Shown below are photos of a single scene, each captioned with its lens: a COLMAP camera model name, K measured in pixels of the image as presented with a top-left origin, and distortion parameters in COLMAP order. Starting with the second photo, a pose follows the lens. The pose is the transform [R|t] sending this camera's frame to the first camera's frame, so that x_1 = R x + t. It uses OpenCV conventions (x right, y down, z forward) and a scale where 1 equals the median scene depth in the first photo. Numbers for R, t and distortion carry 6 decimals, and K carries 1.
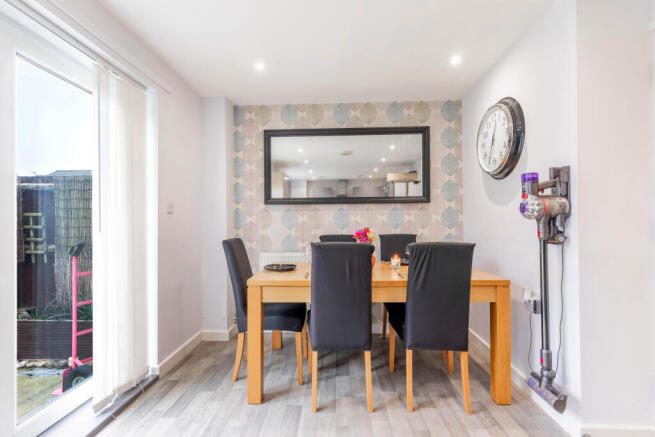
lens RADIAL K [[340.5, 0, 367.1], [0, 340.5, 215.8], [0, 0, 1]] dist [-0.000699, 0.000430]
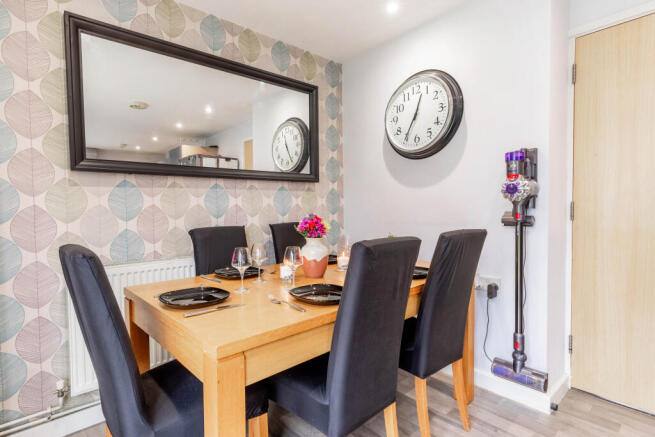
lens RADIAL K [[340.5, 0, 367.1], [0, 340.5, 215.8], [0, 0, 1]] dist [-0.000699, 0.000430]
pose [[0.762074, -0.021995, 0.647116, -0.277056], [-0.002965, 0.999294, 0.037458, 0.010605], [-0.647483, -0.030464, 0.761470, 0.340336]]
